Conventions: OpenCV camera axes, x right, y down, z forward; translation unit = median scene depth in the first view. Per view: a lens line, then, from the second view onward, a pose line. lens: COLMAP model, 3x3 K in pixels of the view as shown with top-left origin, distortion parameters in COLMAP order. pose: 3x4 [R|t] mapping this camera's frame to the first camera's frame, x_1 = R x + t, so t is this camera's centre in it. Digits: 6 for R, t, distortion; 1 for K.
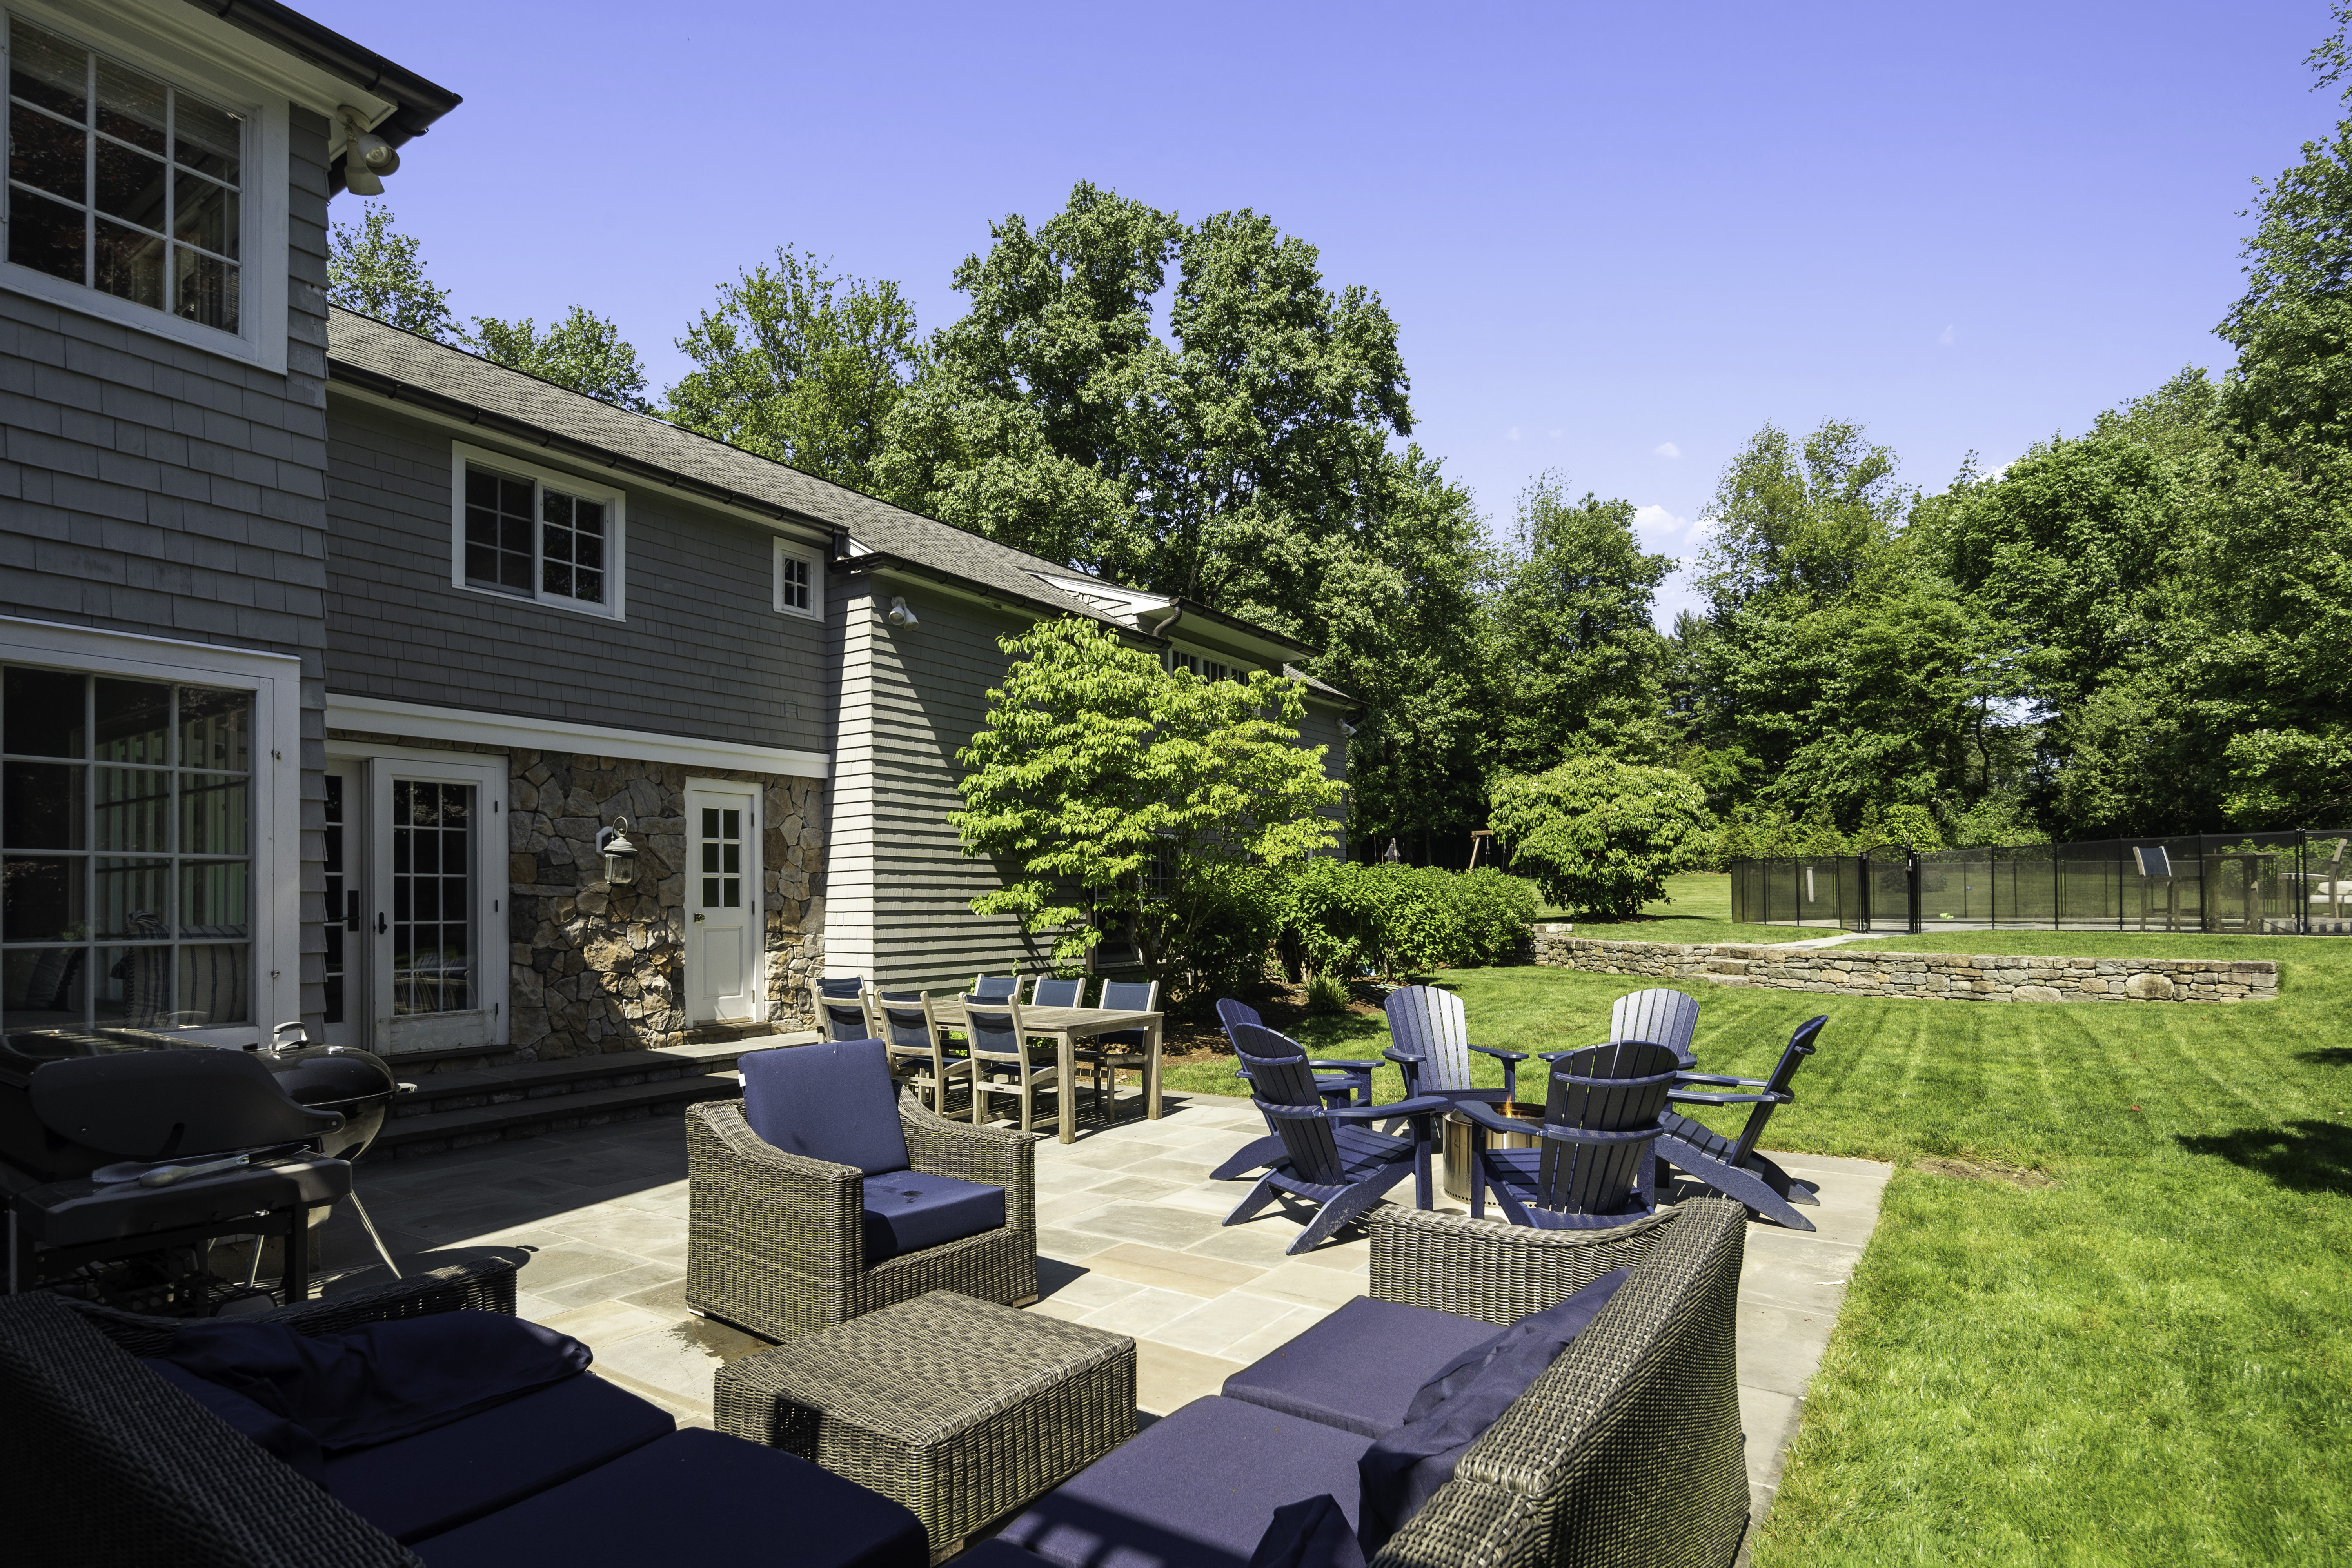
lens RADIAL K [[1162.1, 0, 1176.0], [0, 1162.1, 784.0], [0, 0, 1]] dist [-0.012364, -0.000010]
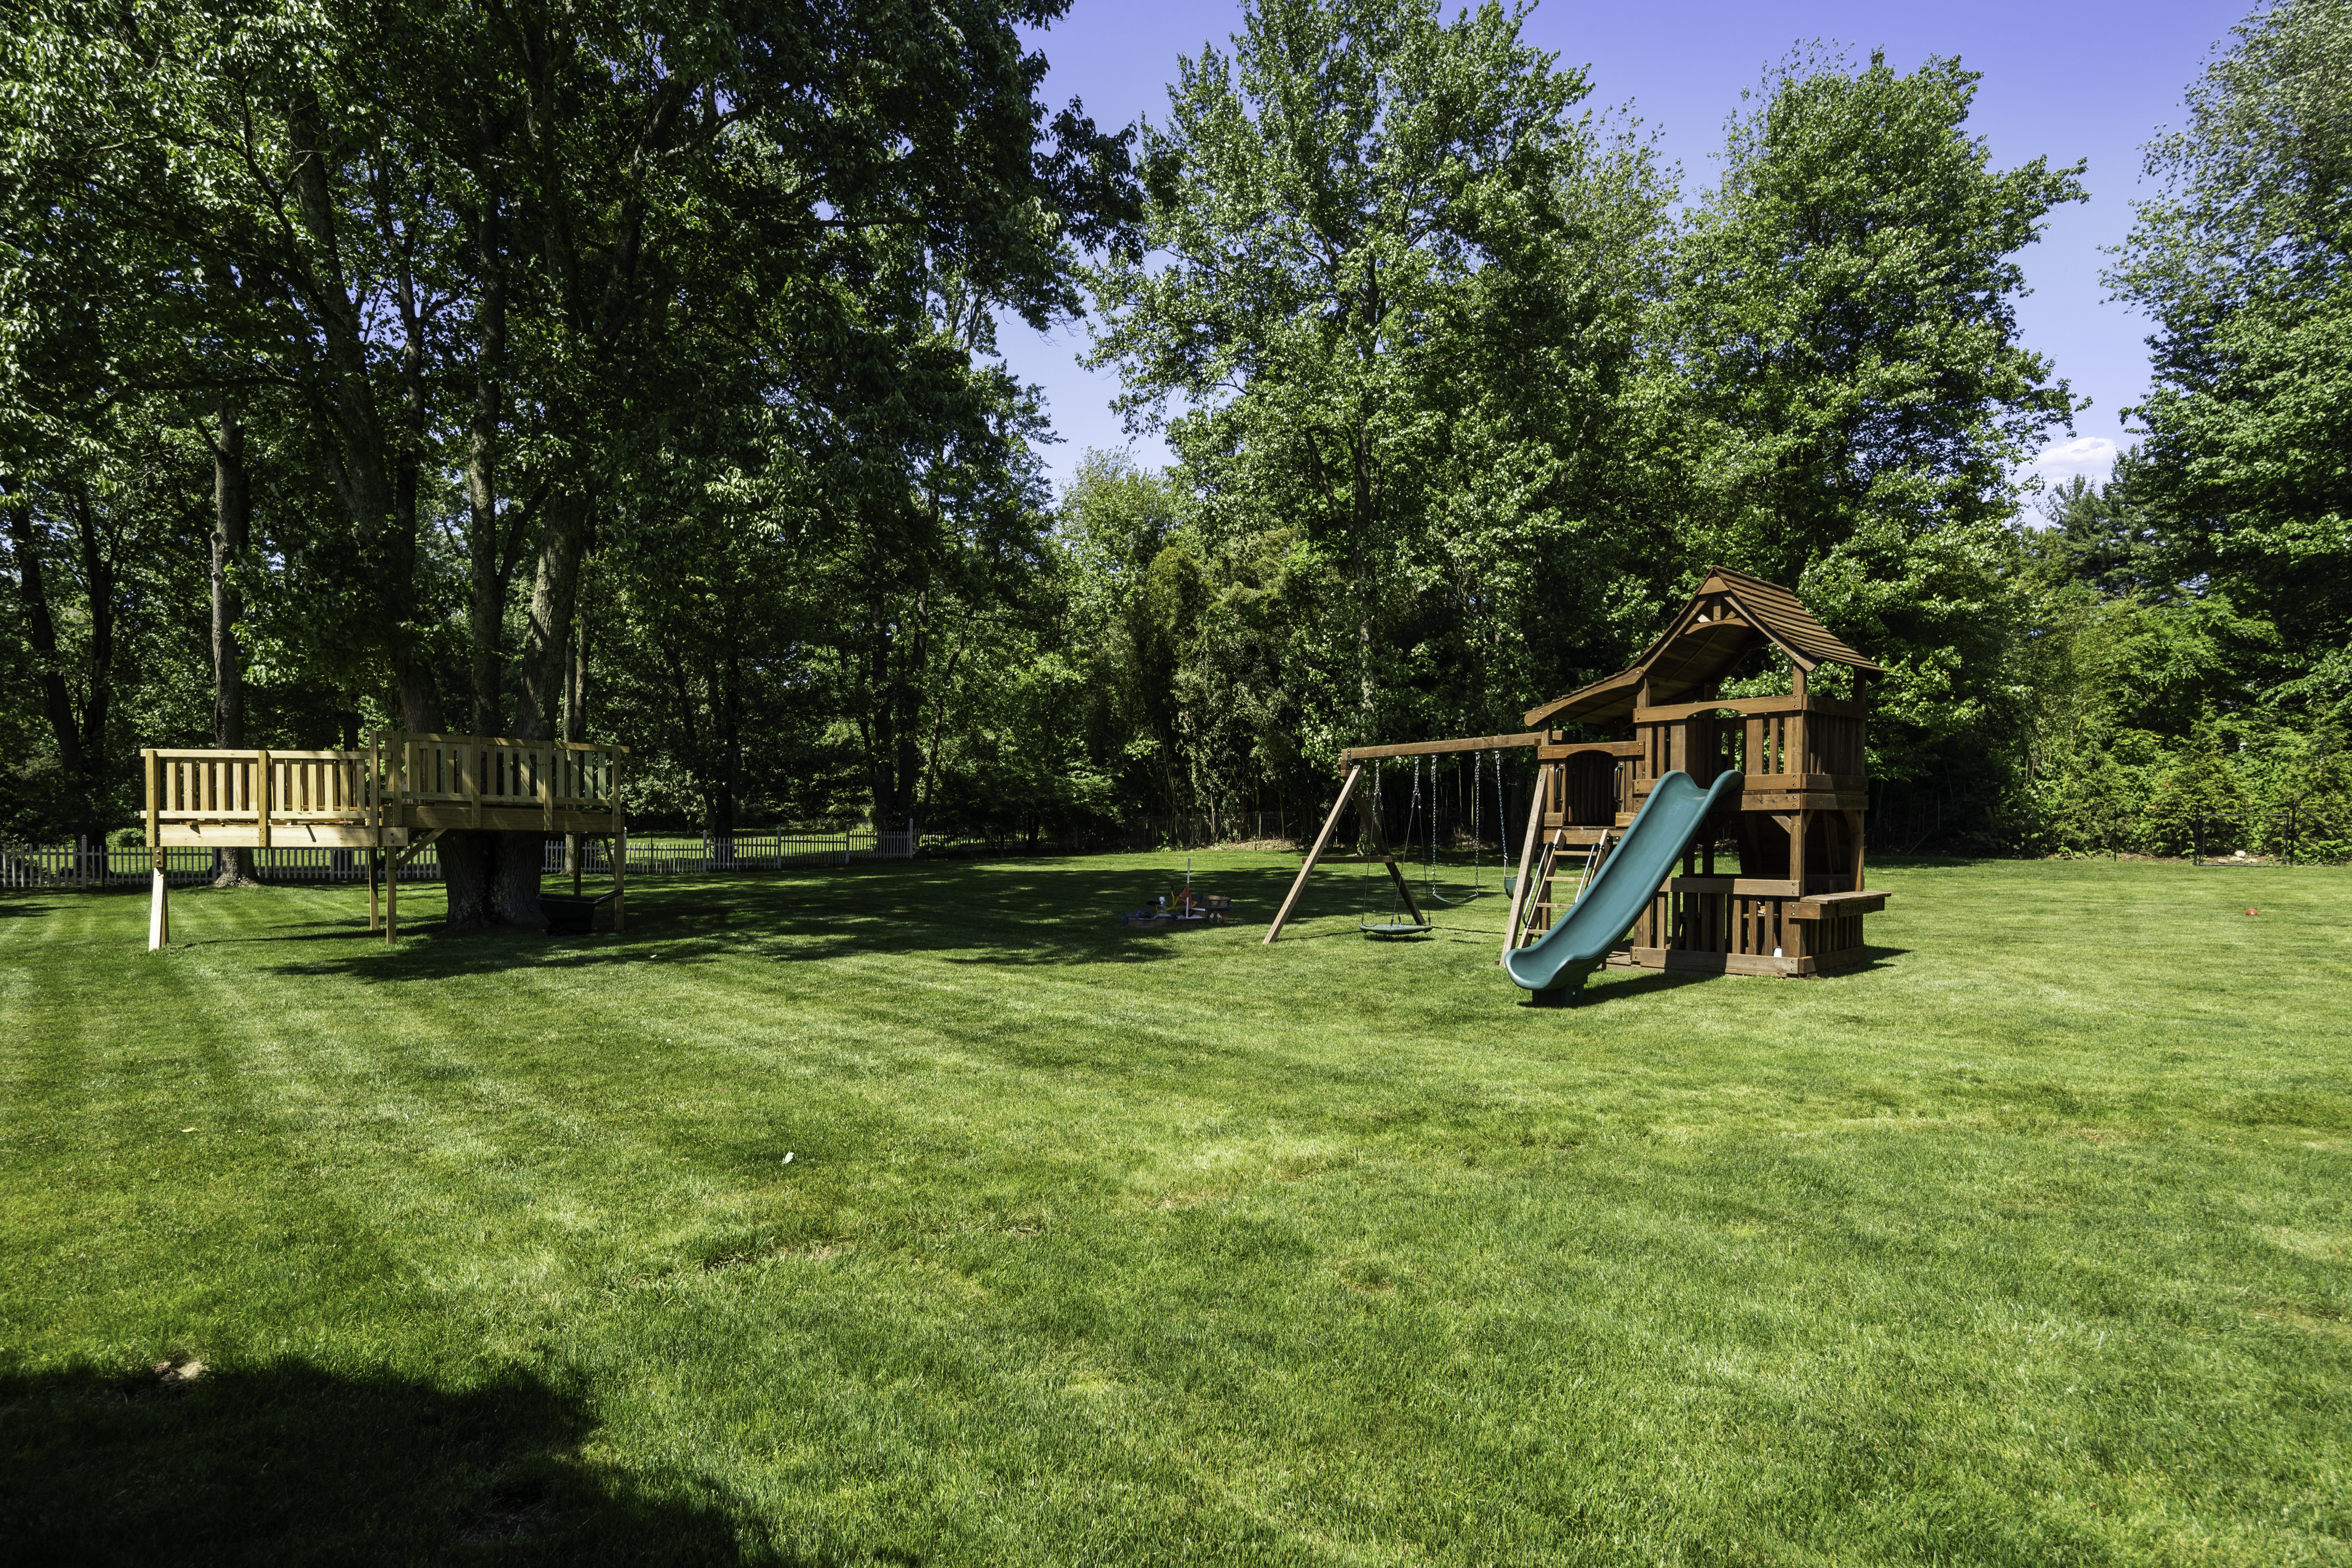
lens RADIAL K [[1162.1, 0, 1176.0], [0, 1162.1, 784.0], [0, 0, 1]] dist [-0.012364, -0.000010]
pose [[0.961583, 0.013825, -0.274165, 0.217799], [0.002084, 0.998335, 0.057649, 0.020085], [0.274505, -0.056006, 0.959953, 0.452192]]
